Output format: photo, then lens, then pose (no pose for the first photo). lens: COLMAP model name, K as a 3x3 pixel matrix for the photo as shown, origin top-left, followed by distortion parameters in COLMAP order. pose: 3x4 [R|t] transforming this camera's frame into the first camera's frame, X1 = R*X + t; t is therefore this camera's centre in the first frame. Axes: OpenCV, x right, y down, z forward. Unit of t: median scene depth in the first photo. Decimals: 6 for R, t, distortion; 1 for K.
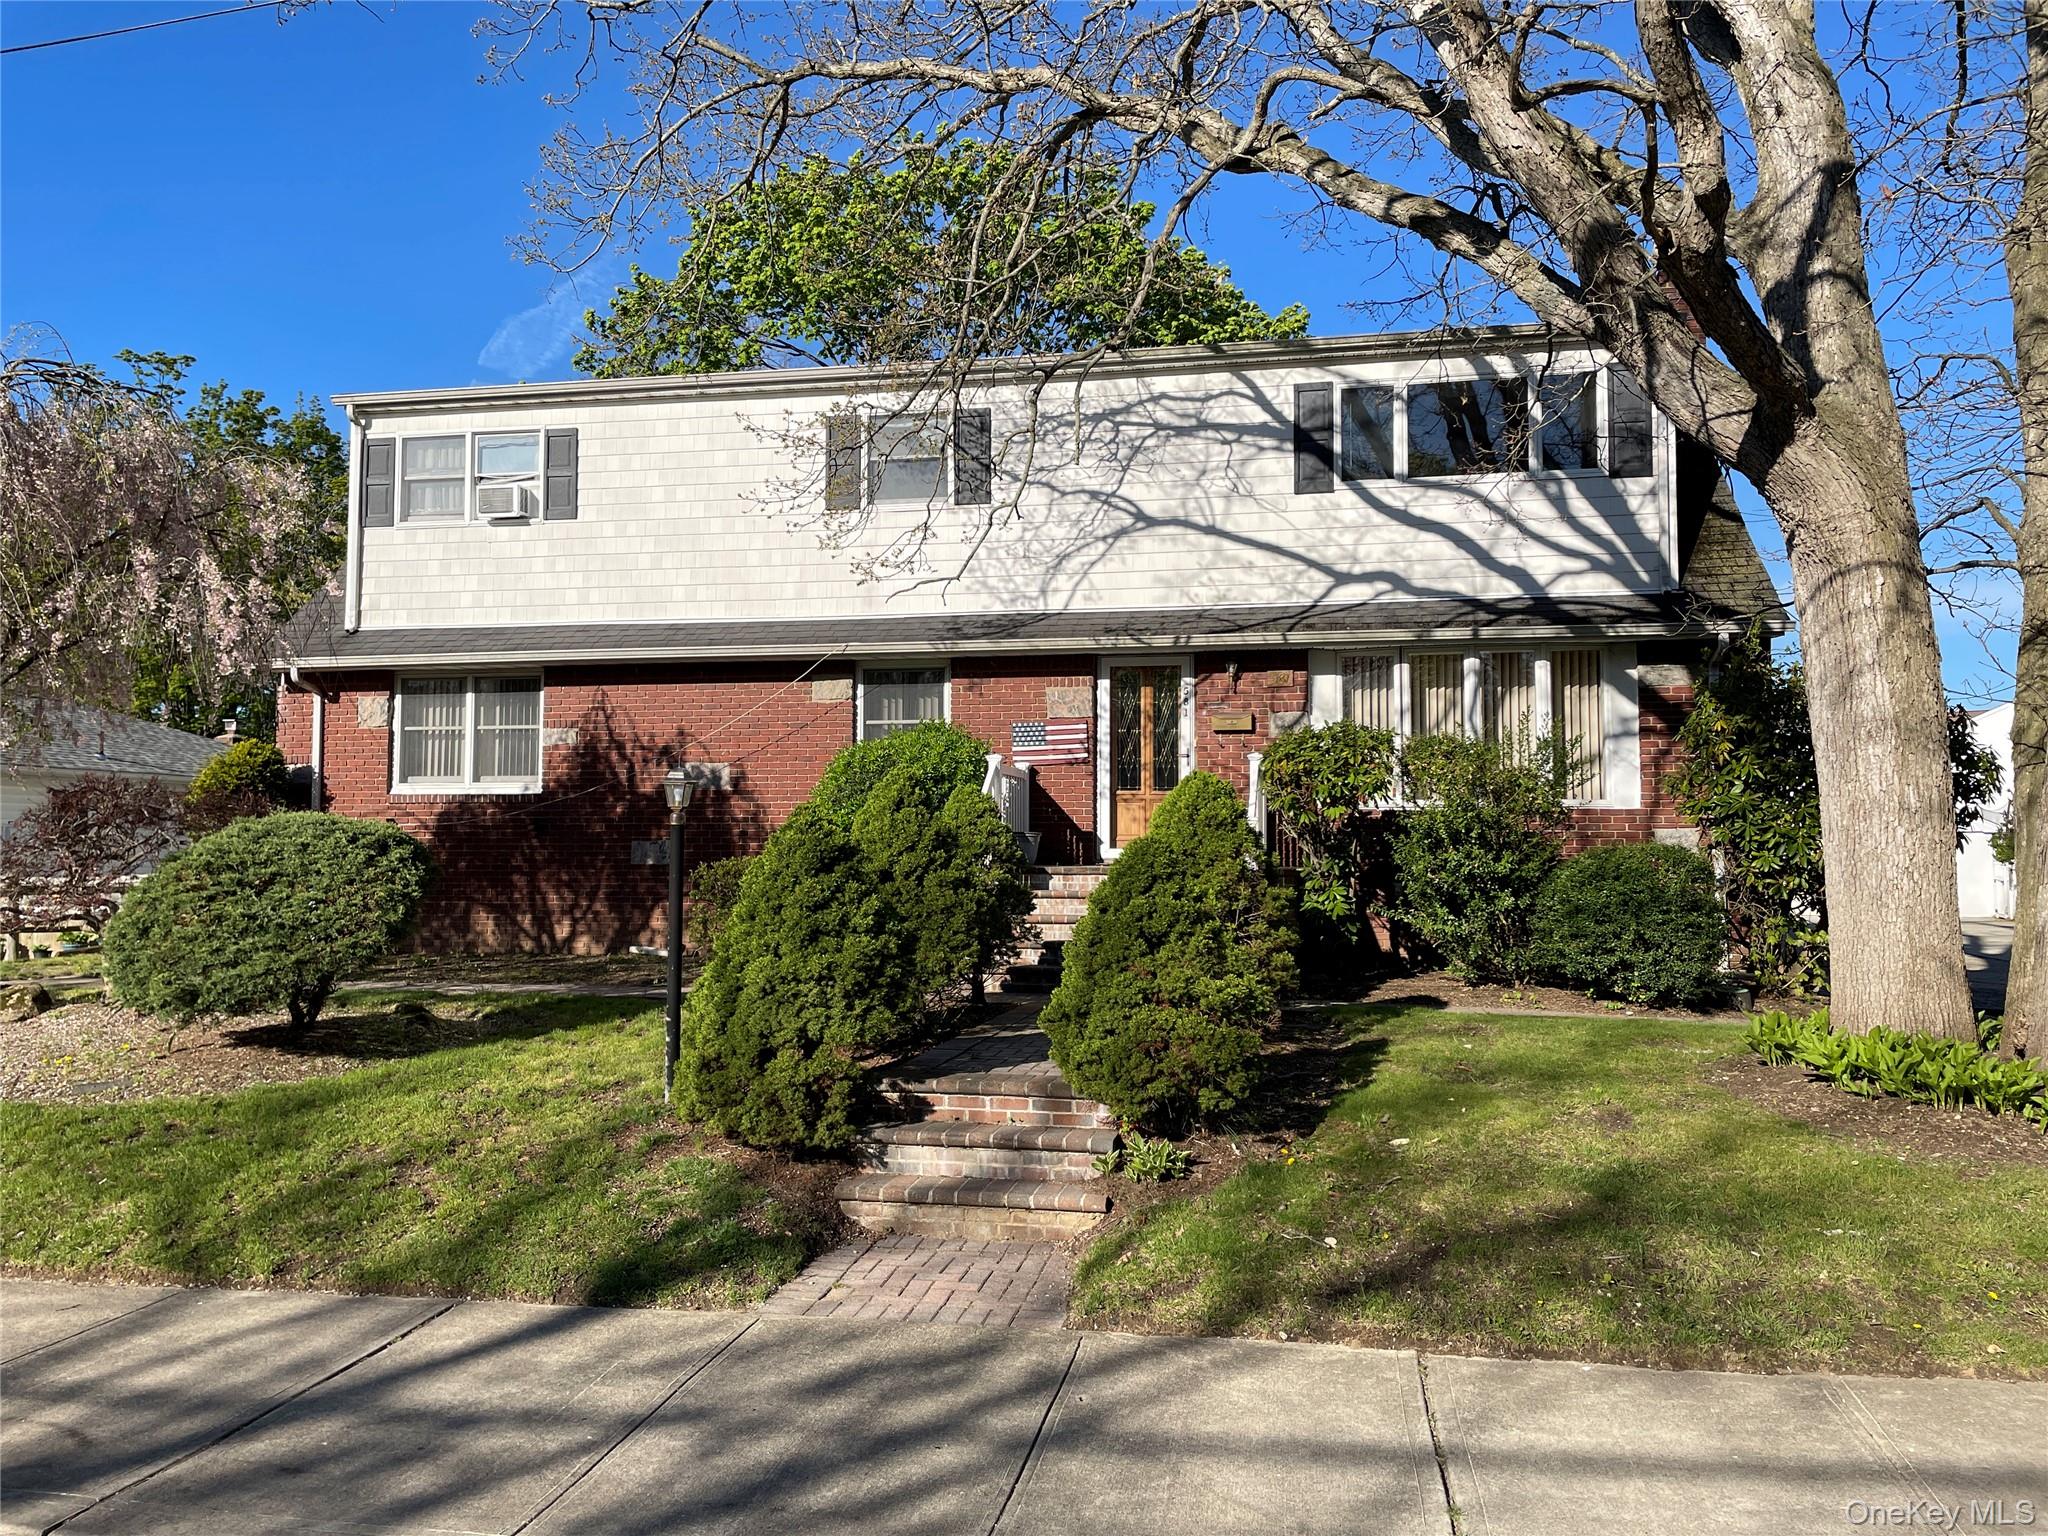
lens RADIAL K [[1491.8, 0, 1024.0], [0, 1491.8, 768.0], [0, 0, 1]] dist [0.091931, -0.108434]
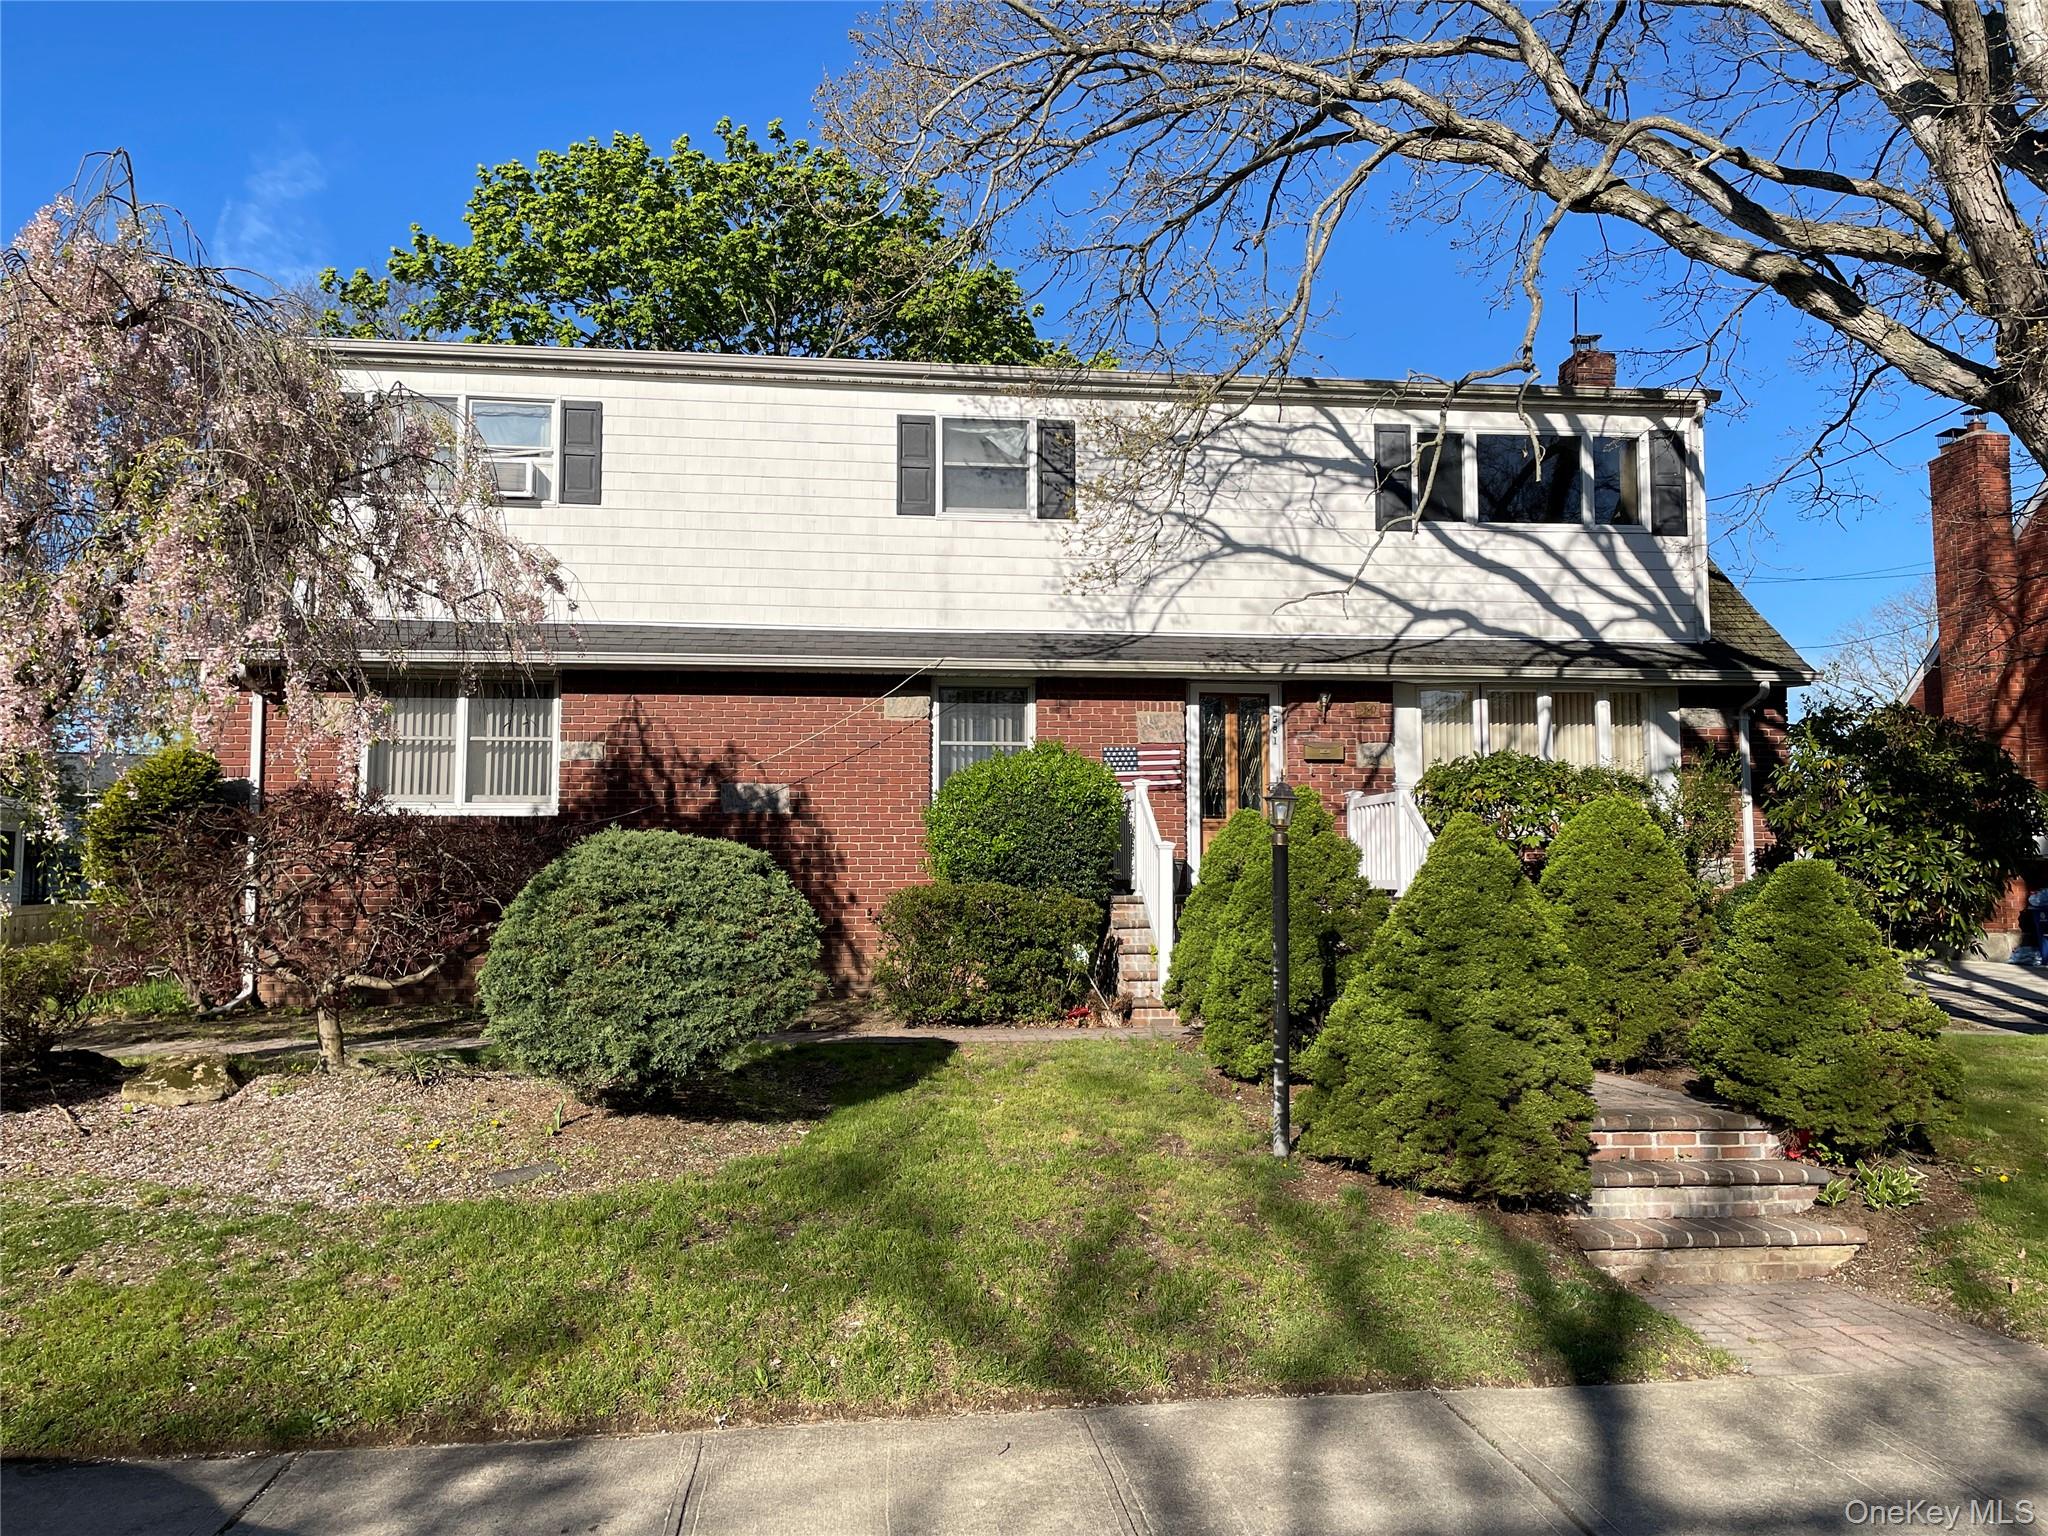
lens RADIAL K [[1491.8, 0, 1024.0], [0, 1491.8, 768.0], [0, 0, 1]] dist [0.091931, -0.108434]
pose [[0.954764, 0.019603, 0.296719, -0.347123], [-0.012893, 0.999615, -0.024553, 0.007928], [-0.297086, 0.019617, 0.954649, 0.095658]]
